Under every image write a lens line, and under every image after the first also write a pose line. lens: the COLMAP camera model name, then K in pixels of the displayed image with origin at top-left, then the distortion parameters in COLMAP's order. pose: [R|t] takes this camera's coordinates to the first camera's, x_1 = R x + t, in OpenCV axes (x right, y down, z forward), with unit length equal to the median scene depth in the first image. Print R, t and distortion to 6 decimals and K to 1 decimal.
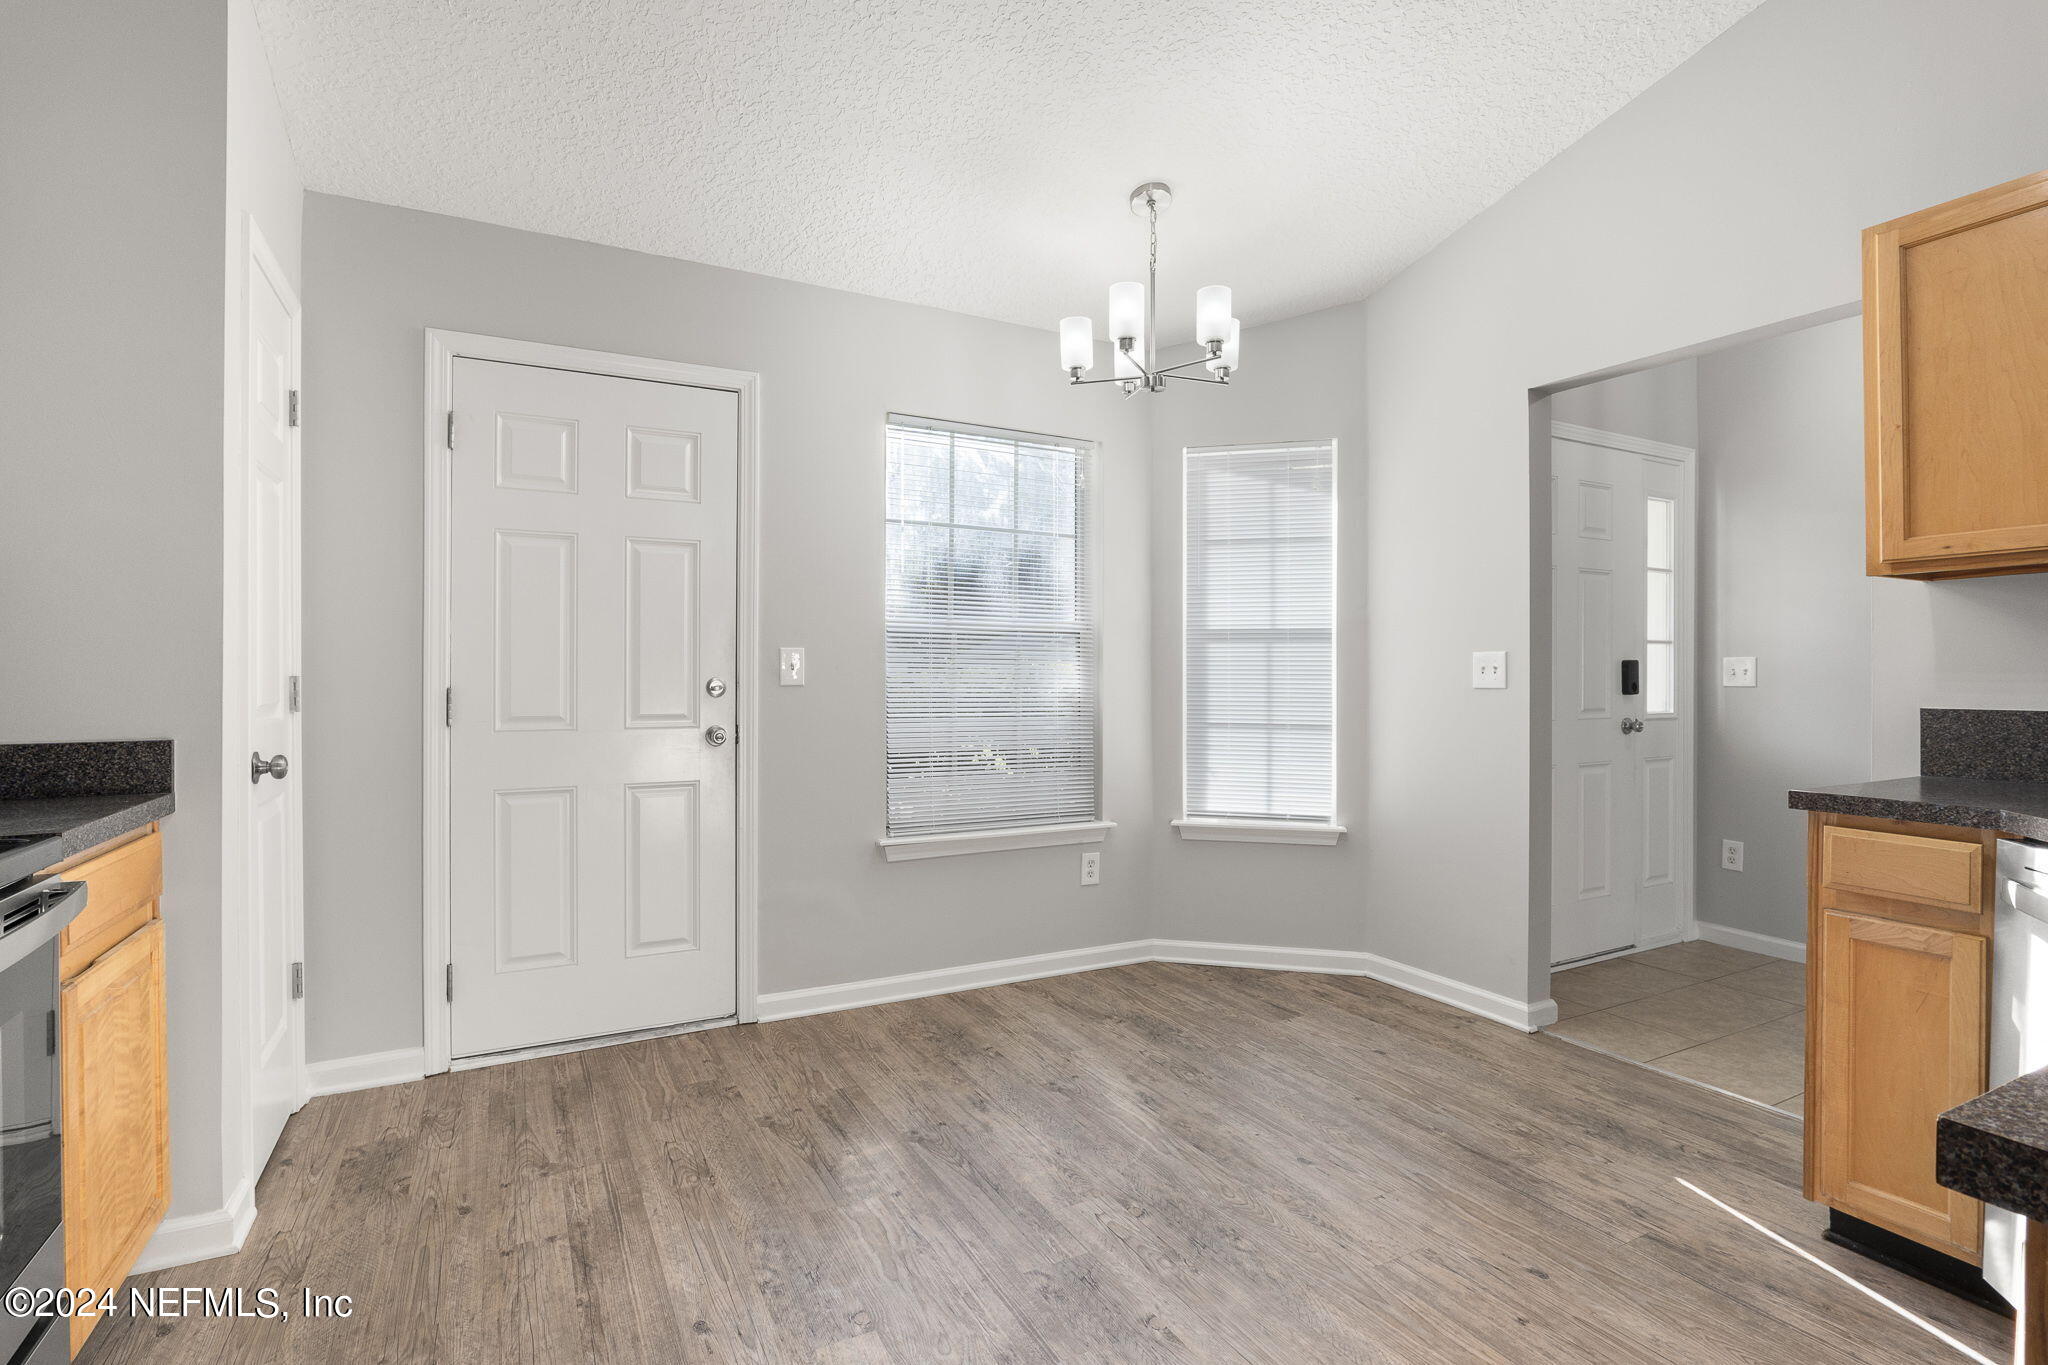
lens RADIAL K [[977.0, 0, 1062.0], [0, 977.0, 670.8], [0, 0, 1]] dist [-0.009847, 0.002435]
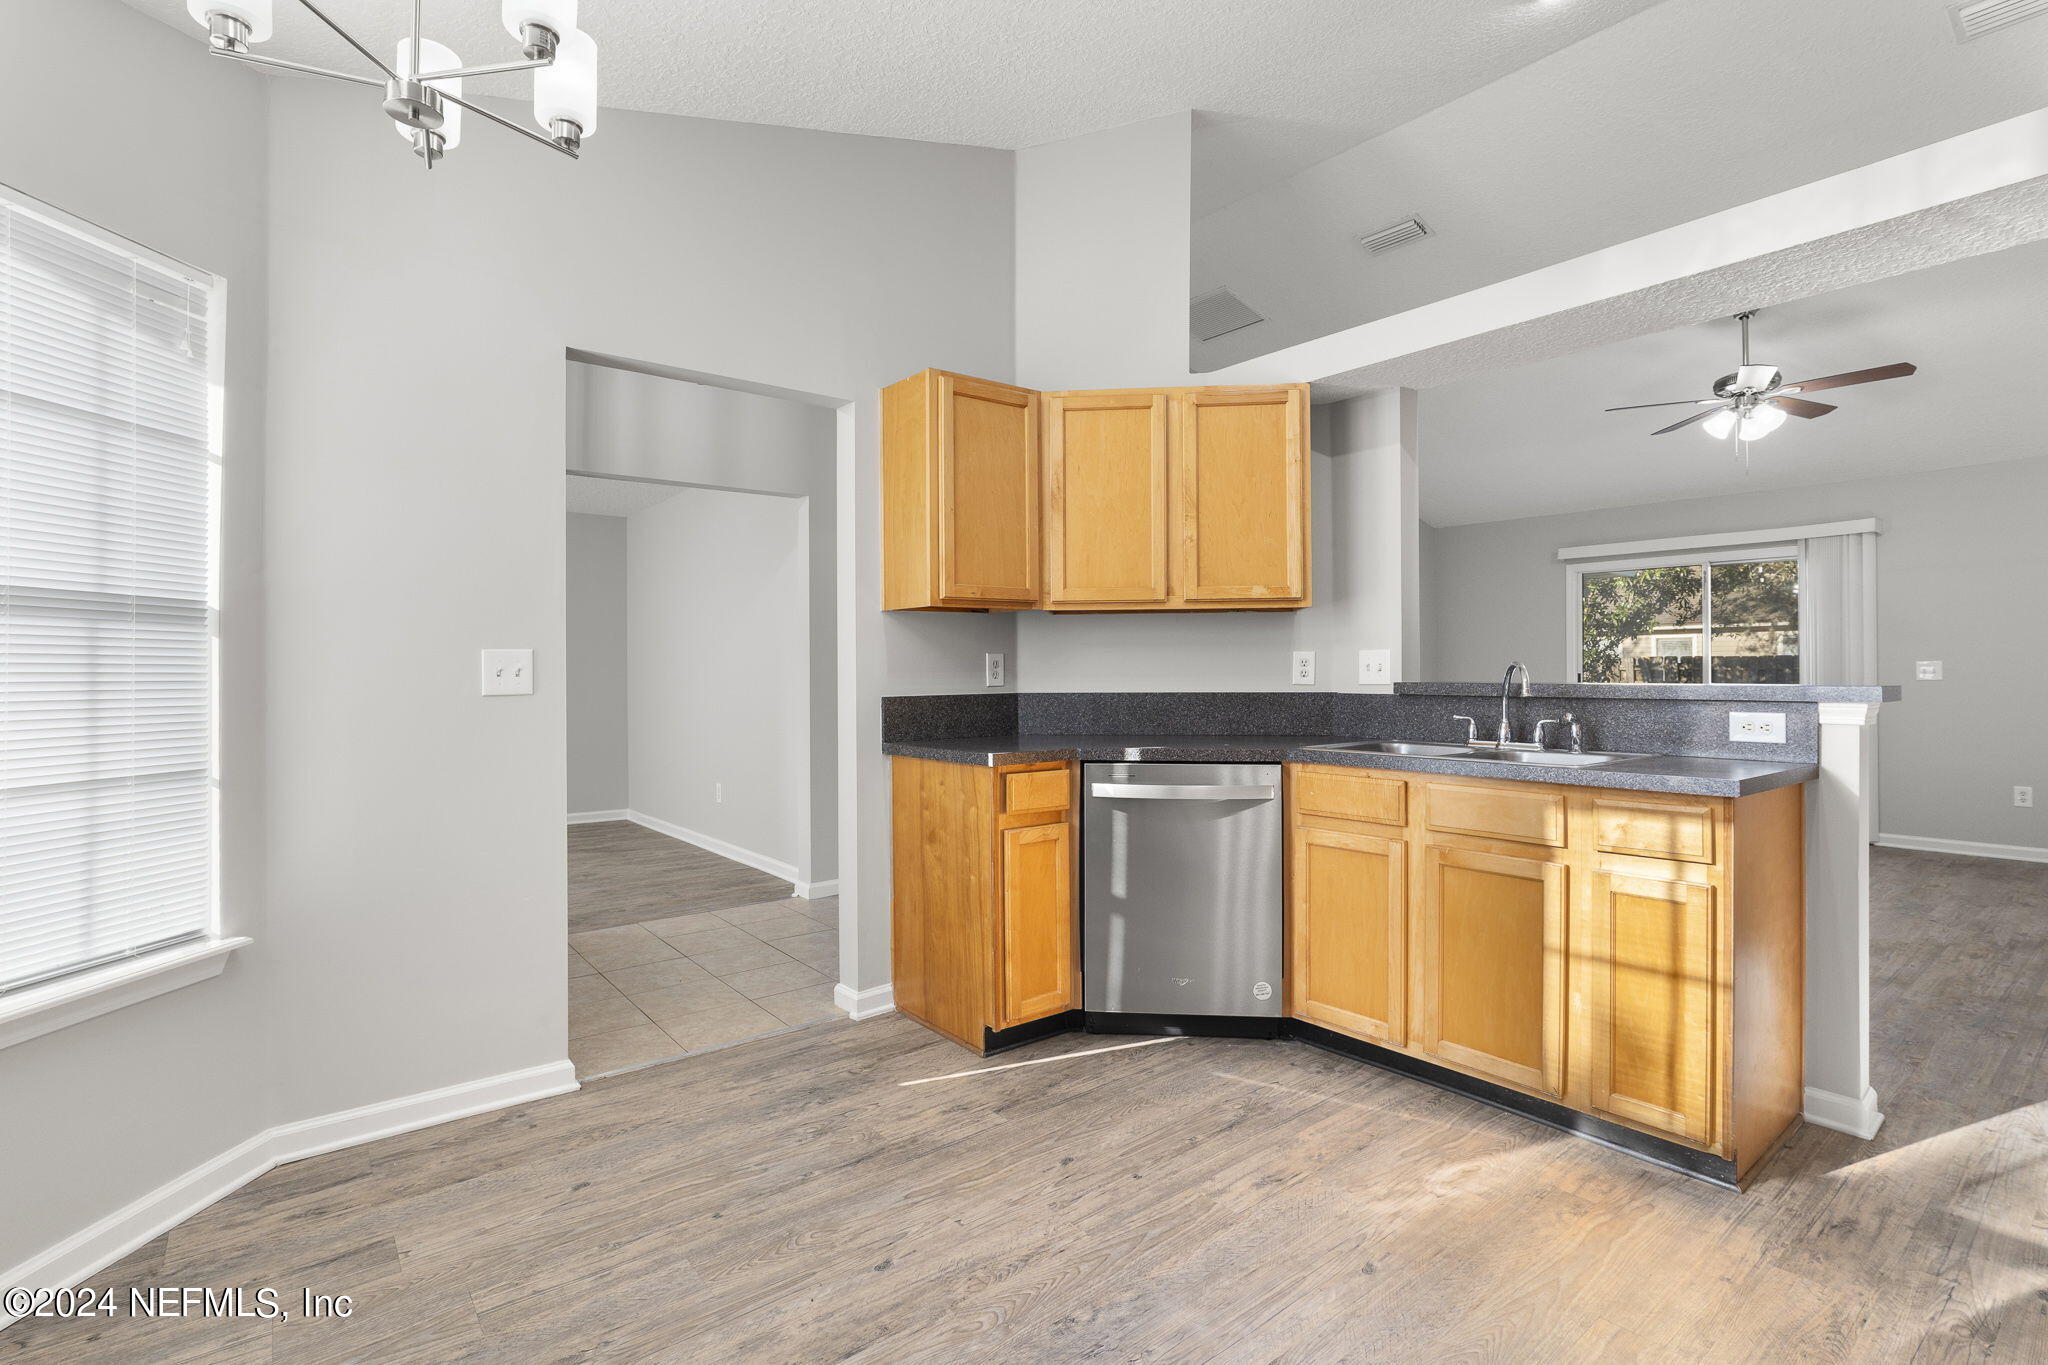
lens RADIAL K [[977.0, 0, 979.1], [0, 977.0, 672.2], [0, 0, 1]] dist [-0.009847, 0.002435]
pose [[-0.127126, -0.003144, 0.991882, -0.397739], [0.004336, 0.999984, 0.003726, -0.002326], [-0.991877, 0.004774, -0.127110, 0.700825]]
